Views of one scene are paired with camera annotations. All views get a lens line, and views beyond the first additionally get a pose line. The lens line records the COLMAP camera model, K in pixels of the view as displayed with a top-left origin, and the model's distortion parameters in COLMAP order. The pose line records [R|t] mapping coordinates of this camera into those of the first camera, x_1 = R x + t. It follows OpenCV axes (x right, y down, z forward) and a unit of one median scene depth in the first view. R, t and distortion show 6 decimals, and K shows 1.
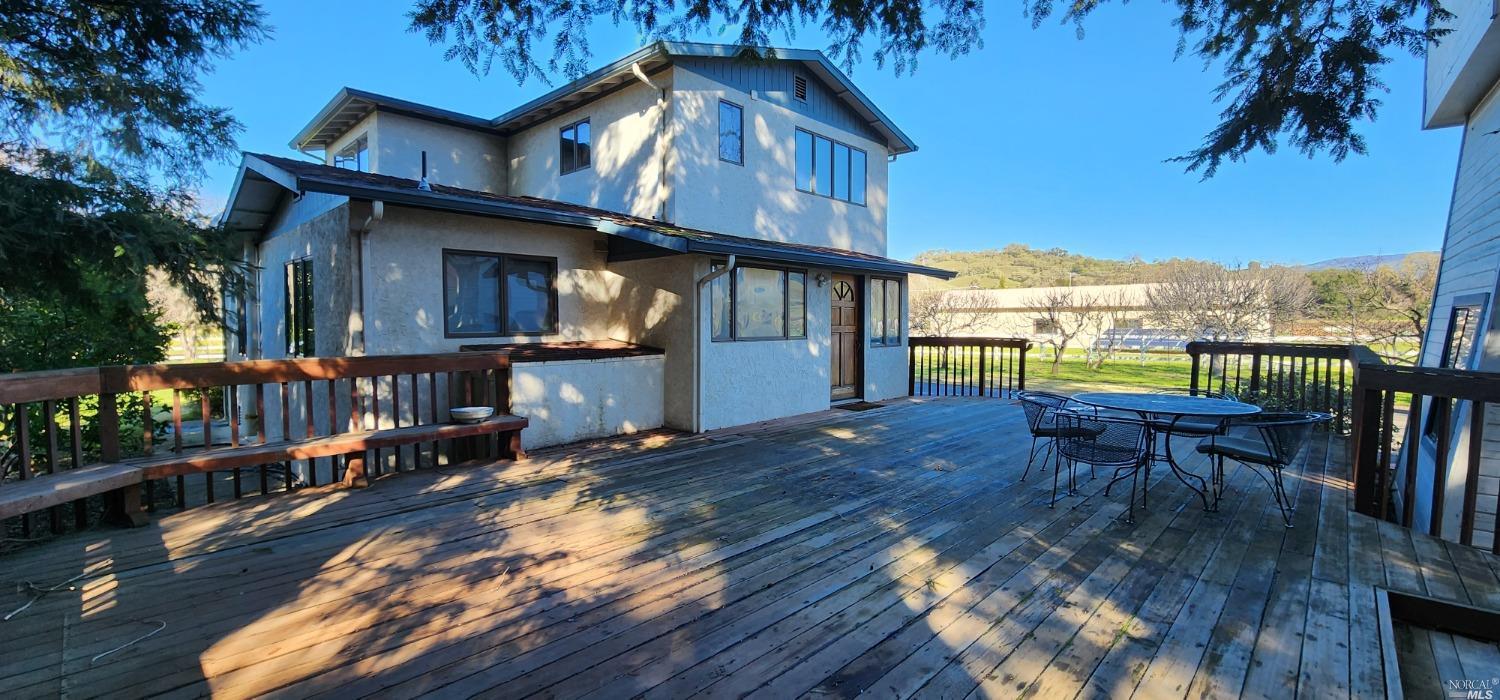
lens RADIAL K [[617.0, 0, 765.1], [0, 617.0, 350.8], [0, 0, 1]] dist [-0.000061, 0.000207]
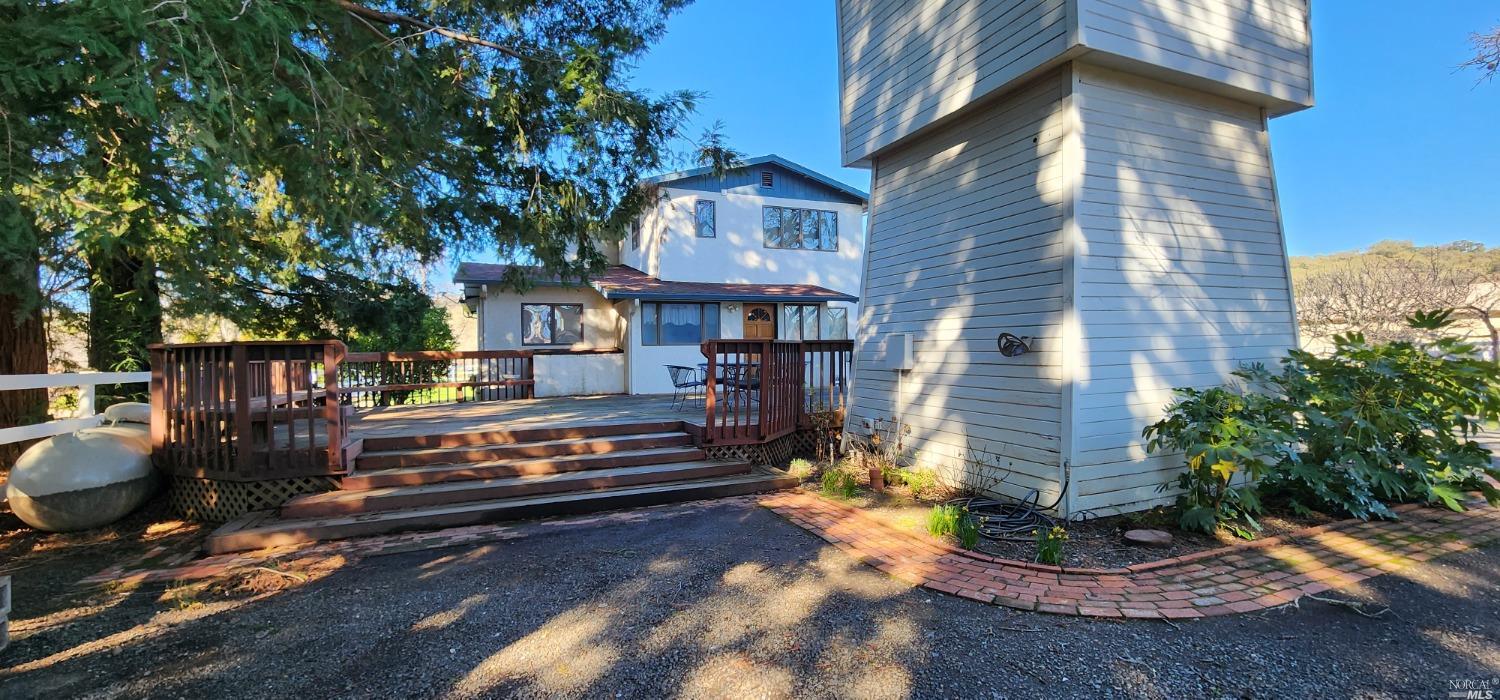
lens RADIAL K [[617.0, 0, 765.1], [0, 617.0, 350.8], [0, 0, 1]] dist [-0.000061, 0.000207]
pose [[0.919841, -0.021338, -0.391711, 0.708321], [0.002502, 0.998818, -0.048534, 0.065471], [0.392284, 0.043664, 0.918807, -0.390770]]
